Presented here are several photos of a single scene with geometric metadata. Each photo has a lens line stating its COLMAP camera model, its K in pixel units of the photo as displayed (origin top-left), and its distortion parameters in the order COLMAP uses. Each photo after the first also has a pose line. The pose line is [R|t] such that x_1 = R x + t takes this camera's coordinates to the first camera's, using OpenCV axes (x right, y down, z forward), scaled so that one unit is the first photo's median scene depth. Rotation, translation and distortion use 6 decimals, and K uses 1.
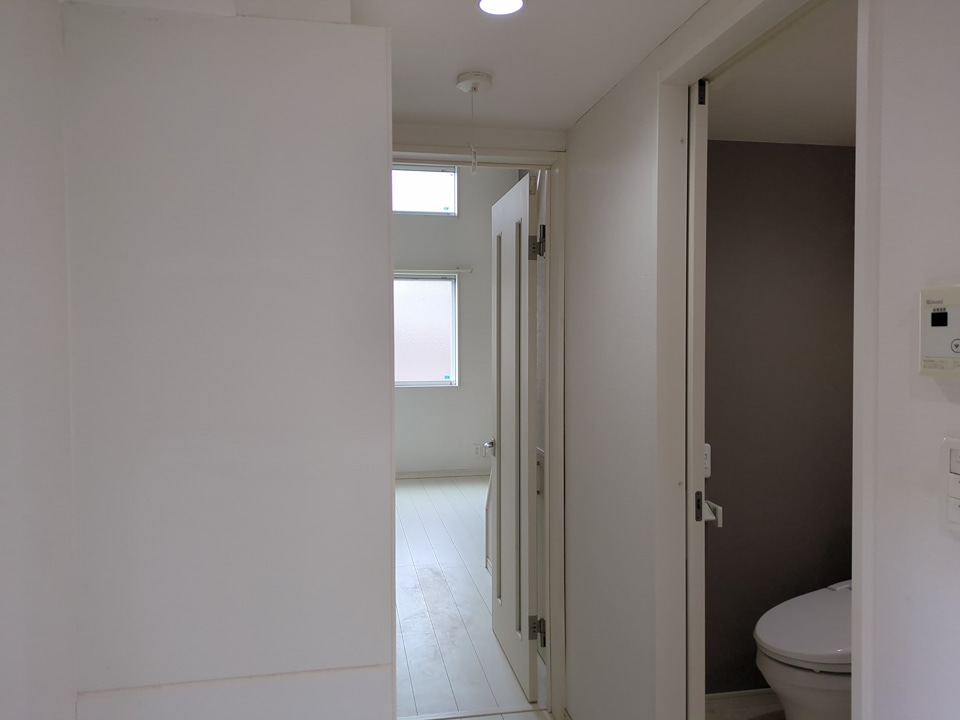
lens RADIAL K [[716.0, 0, 479.2], [0, 716.0, 357.7], [0, 0, 1]] dist [0.043490, -0.058115]
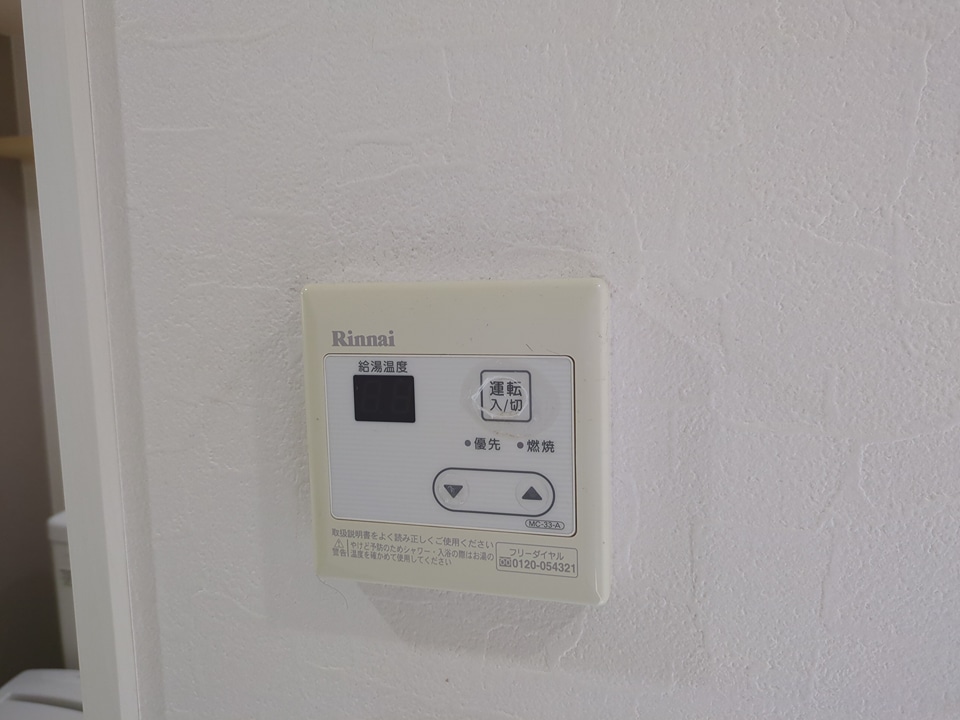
lens RADIAL K [[716.0, 0, 479.2], [0, 716.0, 357.7], [0, 0, 1]] dist [0.043490, -0.058115]
pose [[0.456872, -0.106723, 0.883107, 0.397112], [0.043776, 0.994271, 0.097509, -0.096116], [-0.888455, -0.005891, 0.458926, 0.827952]]
